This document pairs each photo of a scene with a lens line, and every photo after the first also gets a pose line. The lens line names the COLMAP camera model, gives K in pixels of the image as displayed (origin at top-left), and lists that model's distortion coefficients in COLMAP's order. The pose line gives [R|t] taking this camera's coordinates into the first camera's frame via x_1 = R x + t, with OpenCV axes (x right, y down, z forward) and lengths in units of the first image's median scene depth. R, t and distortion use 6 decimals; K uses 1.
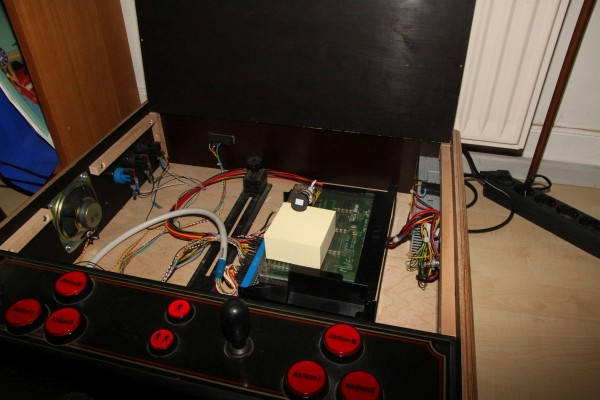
lens RADIAL K [[466.1, 0, 300.0], [0, 466.1, 200.0], [0, 0, 1]] dist [-0.092980, -0.000520]
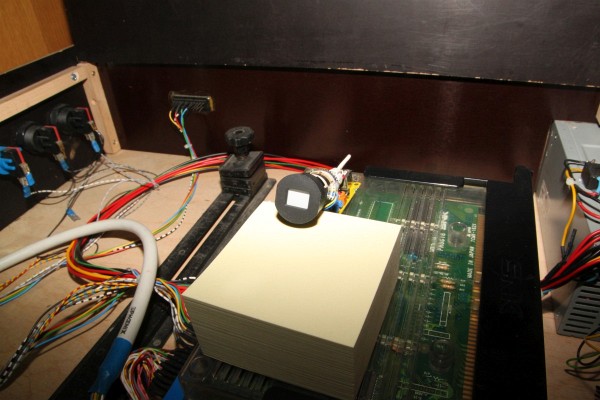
lens RADIAL K [[466.1, 0, 300.0], [0, 466.1, 200.0], [0, 0, 1]] dist [-0.092980, -0.000520]
pose [[0.995640, 0.002352, -0.093254, 0.023929], [-0.006086, 0.999190, -0.039772, 0.014064], [0.093085, 0.040166, 0.994848, 0.469059]]
